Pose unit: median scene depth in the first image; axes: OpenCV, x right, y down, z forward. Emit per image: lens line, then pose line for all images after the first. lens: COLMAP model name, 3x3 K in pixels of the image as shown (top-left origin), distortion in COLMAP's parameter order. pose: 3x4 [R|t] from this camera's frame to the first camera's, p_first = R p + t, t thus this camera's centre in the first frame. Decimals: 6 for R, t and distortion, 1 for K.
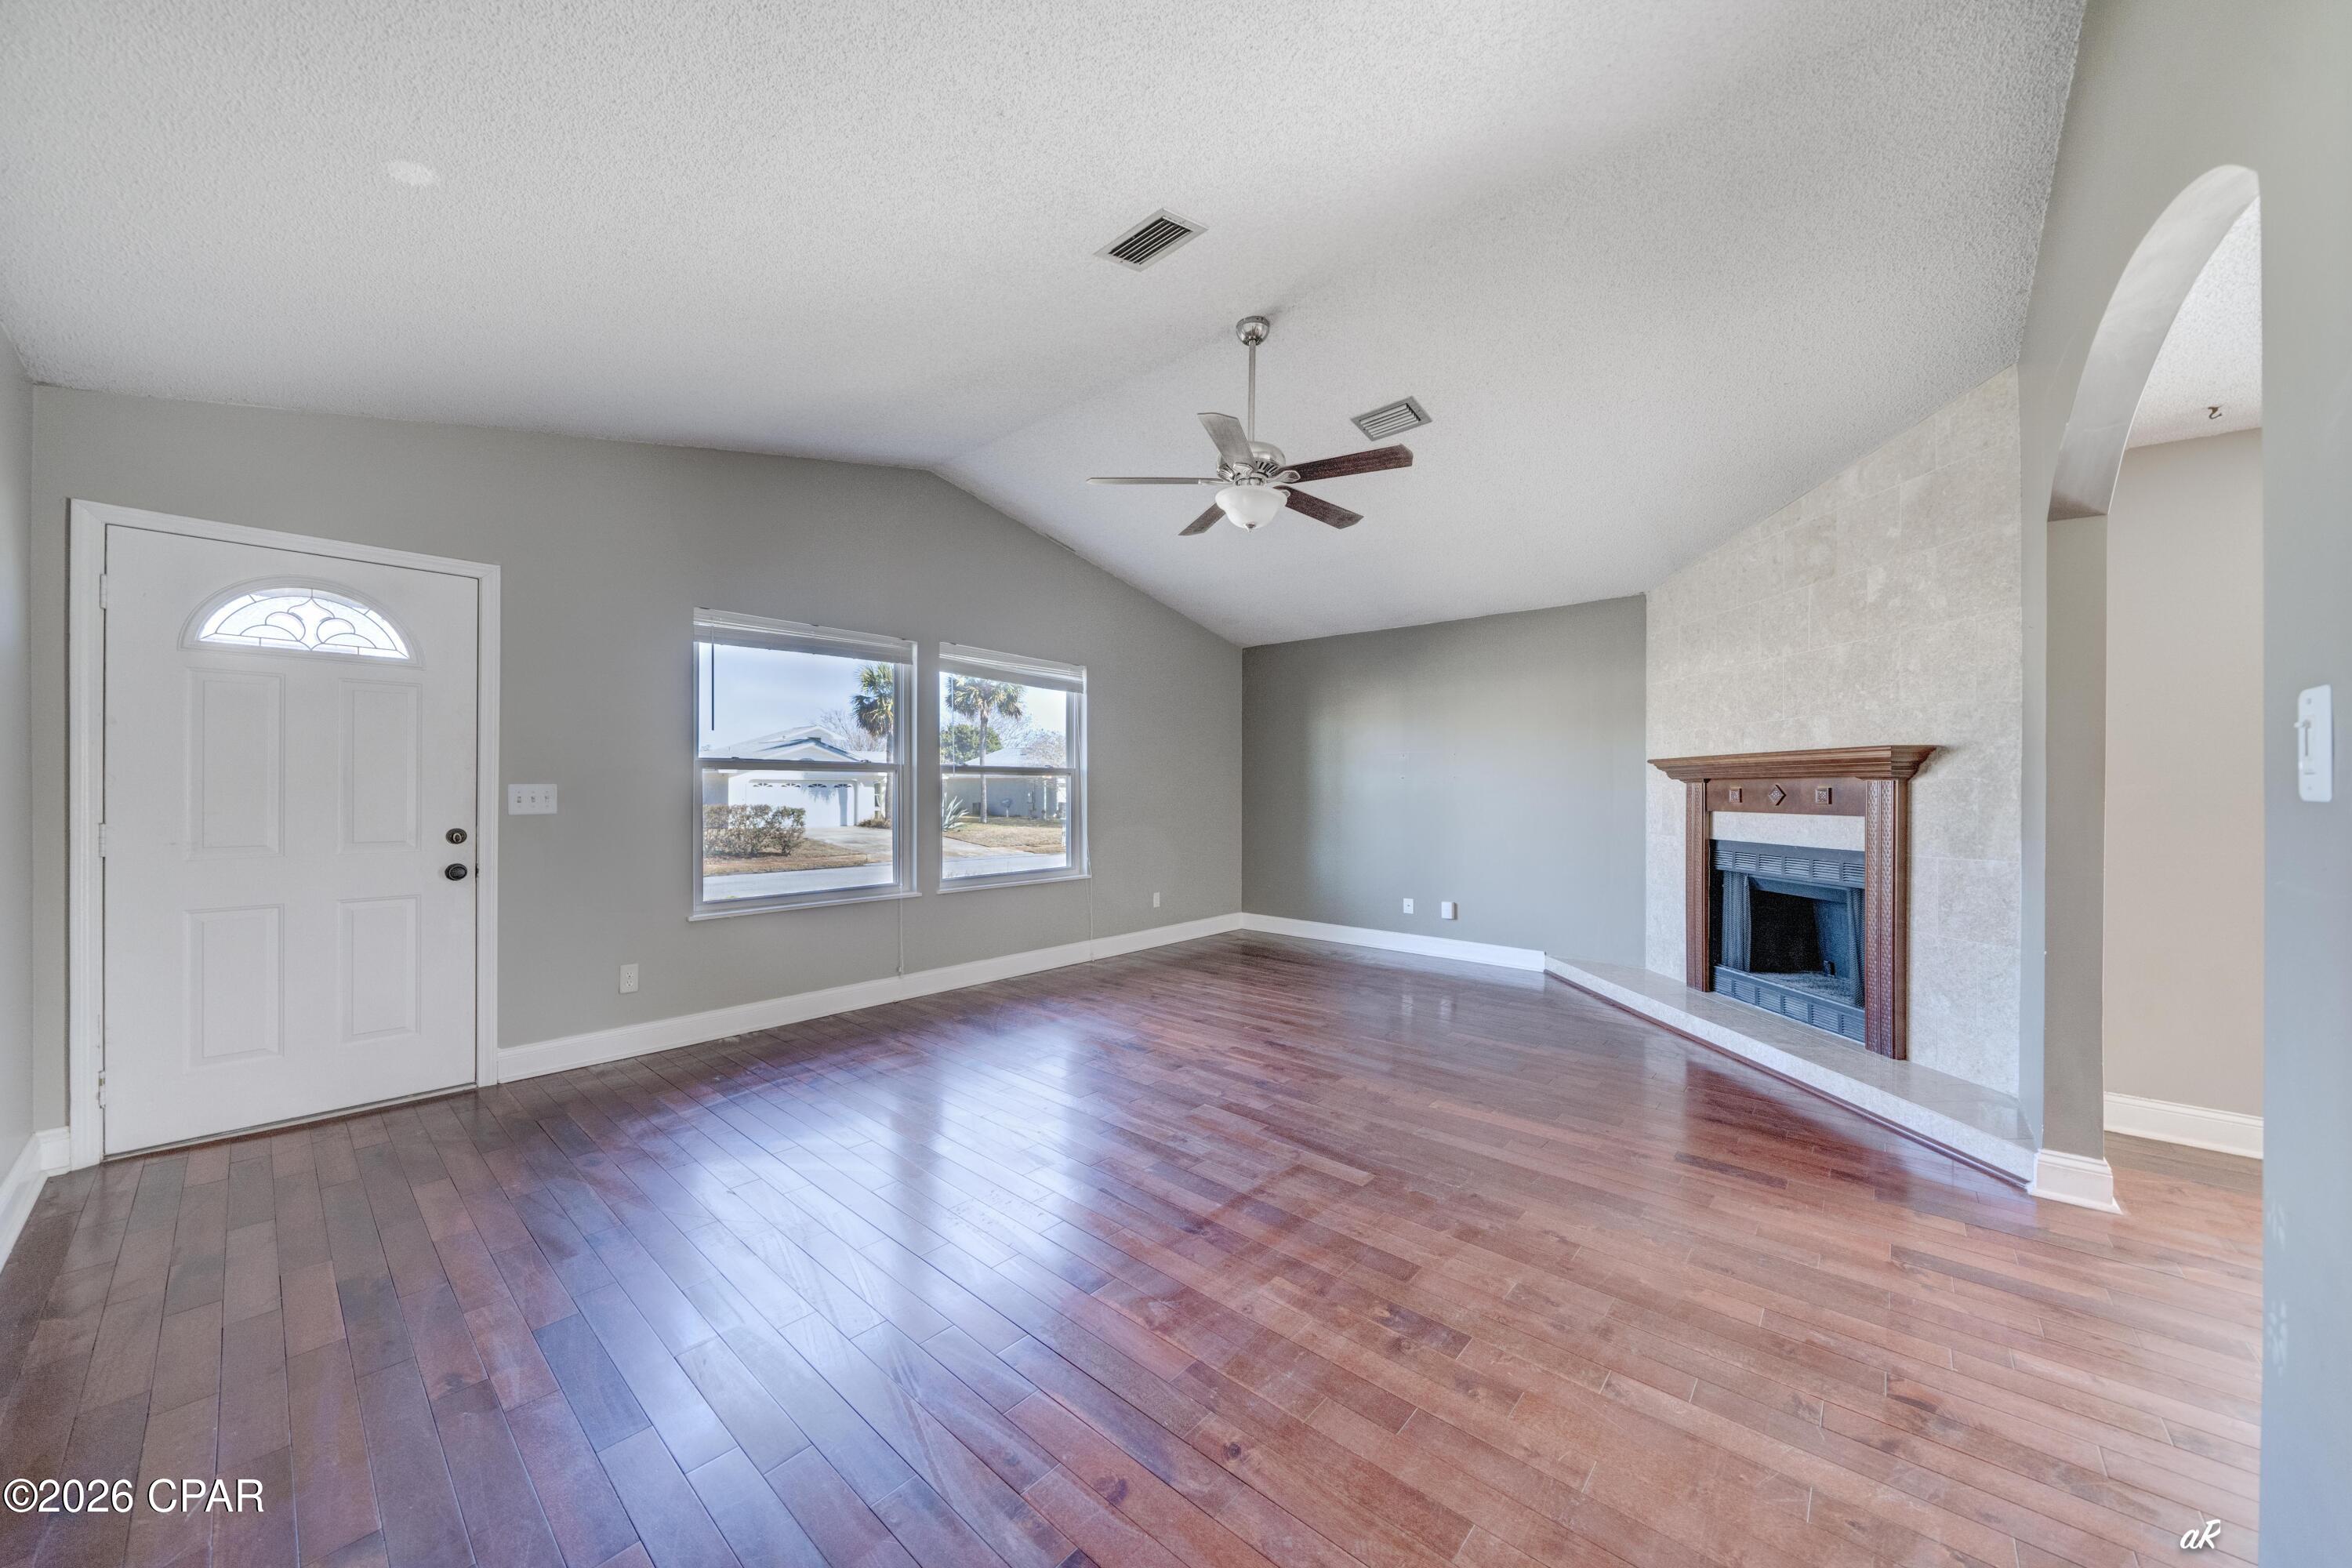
lens RADIAL K [[837.8, 0, 1174.6], [0, 837.8, 789.9], [0, 0, 1]] dist [-0.000780, -0.000590]
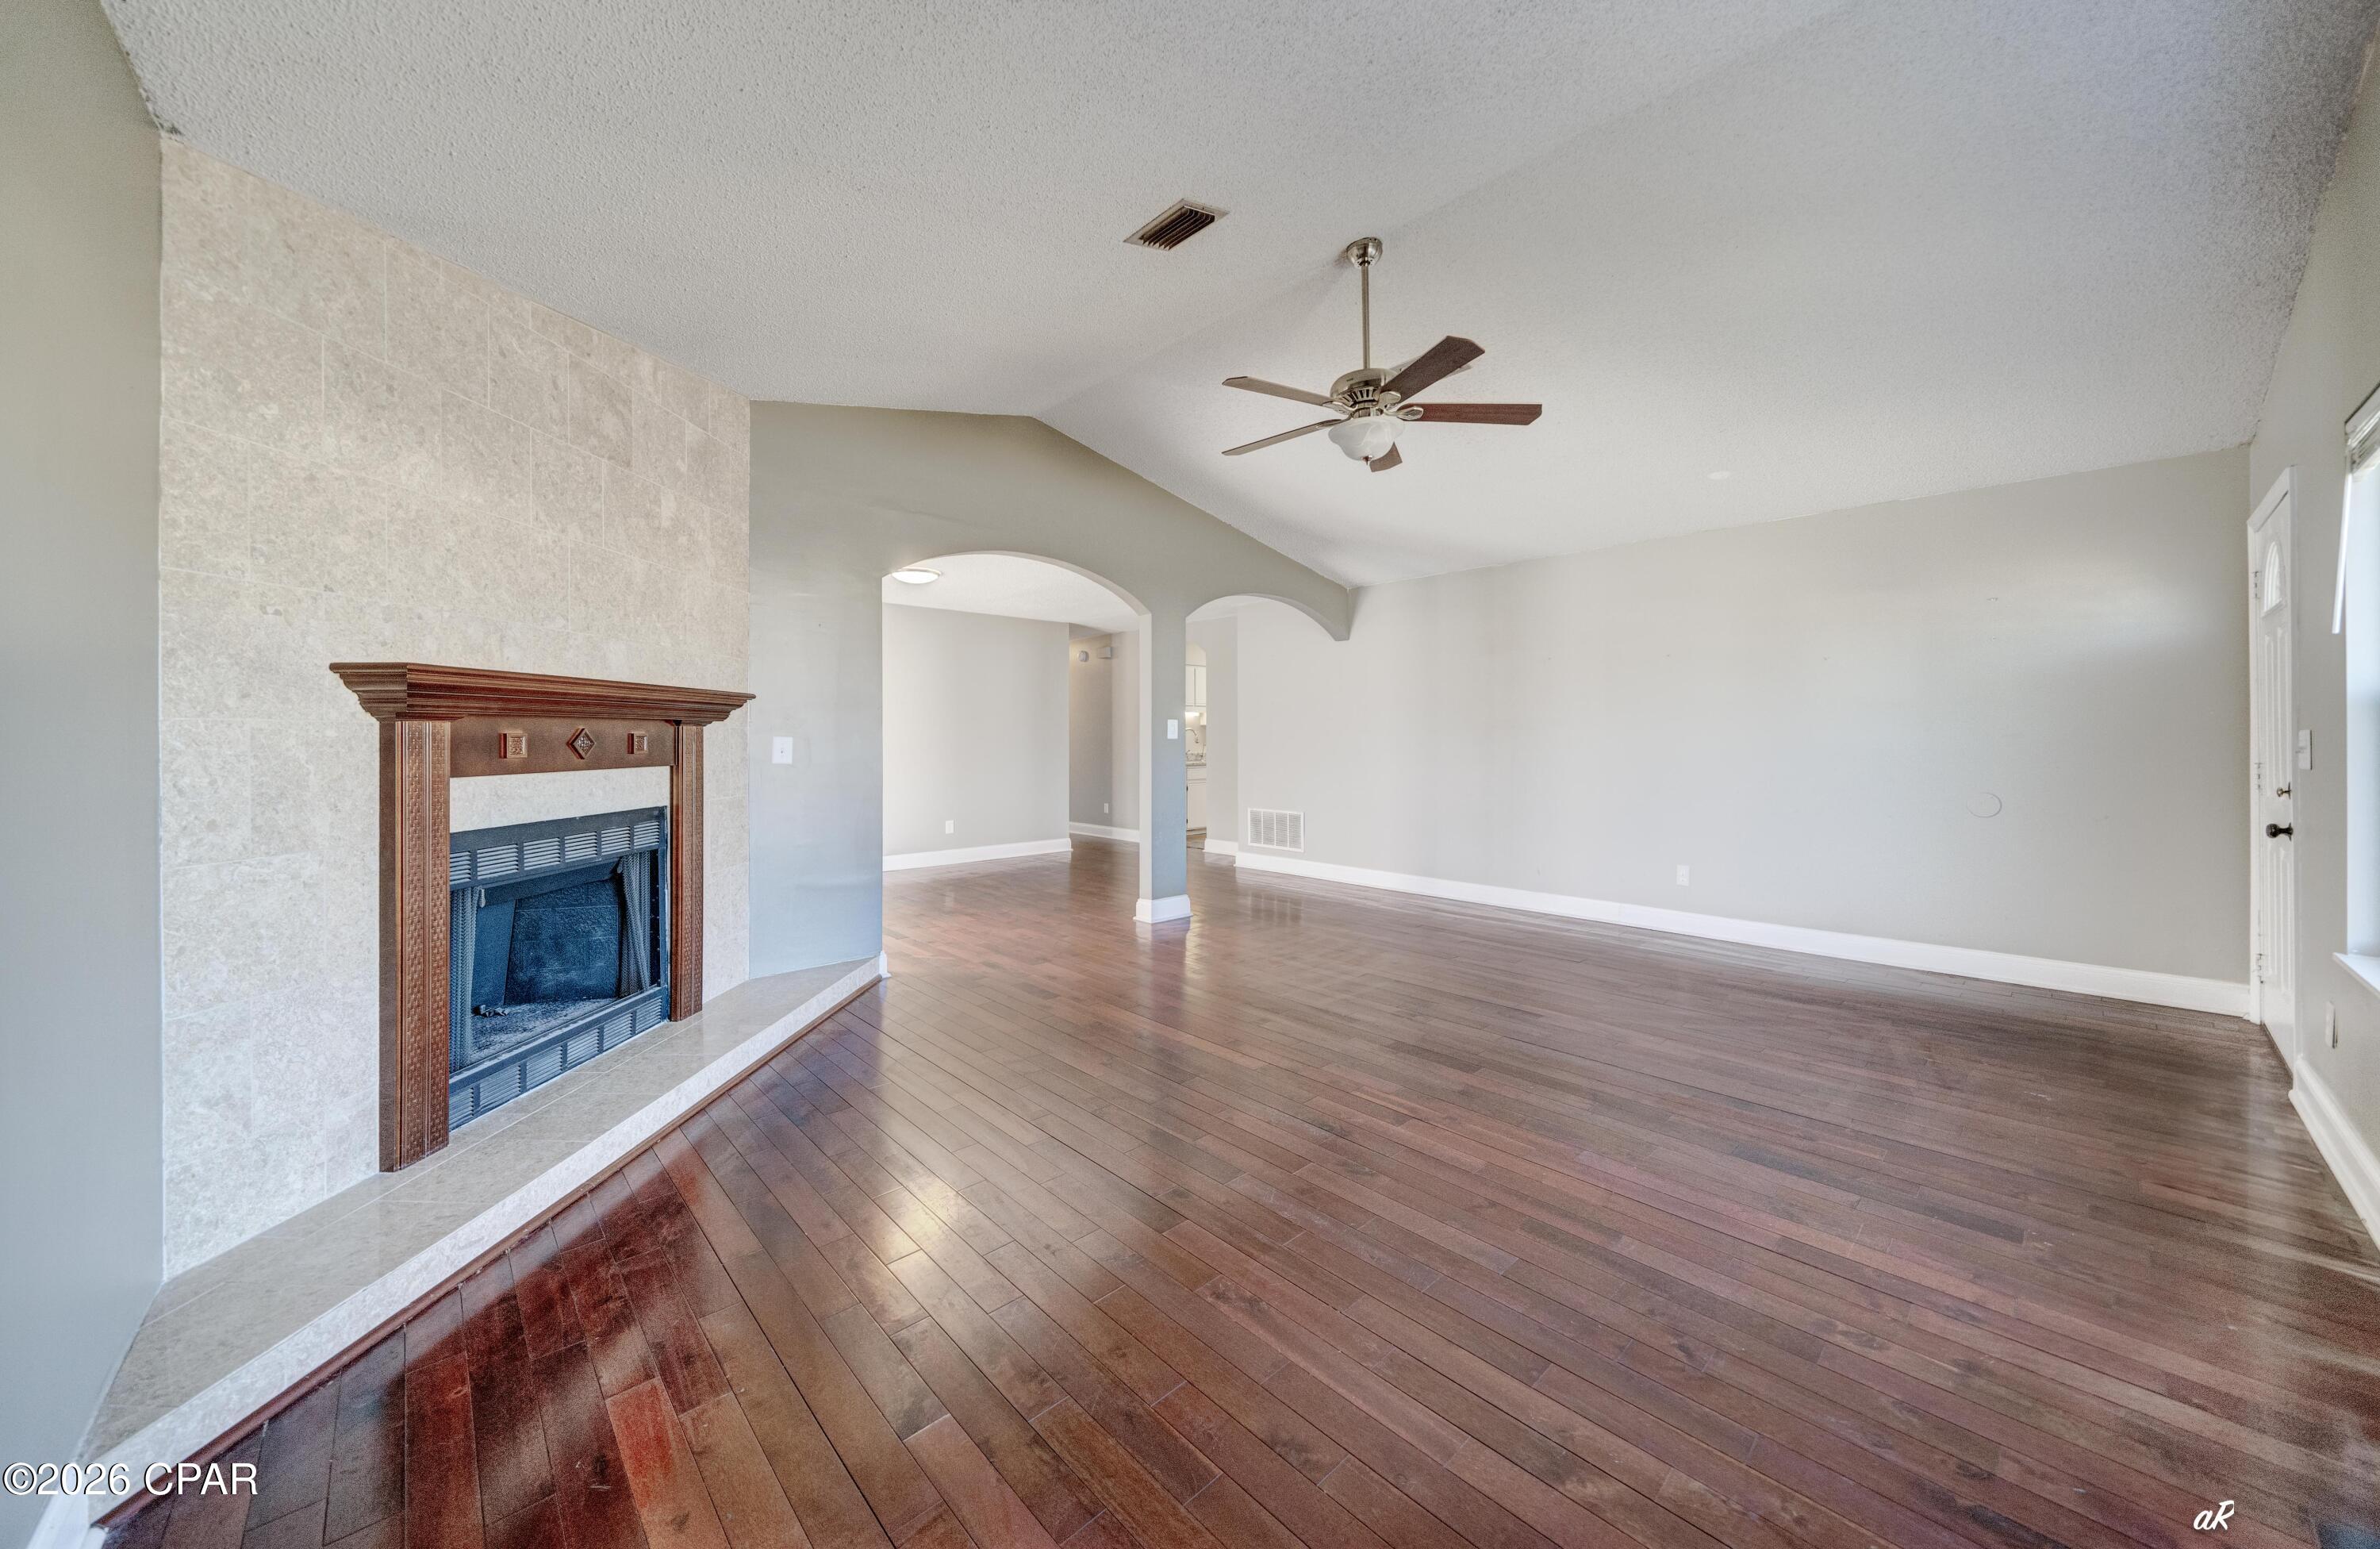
lens RADIAL K [[828.2, 0, 1188.3], [0, 828.2, 738.5], [0, 0, 1]] dist [0.000267, 0.000105]
pose [[-0.996538, 0.001548, 0.083119, 0.170865], [0.001827, 0.999993, 0.003280, 0.000751], [-0.083114, 0.003421, -0.996534, 1.579477]]
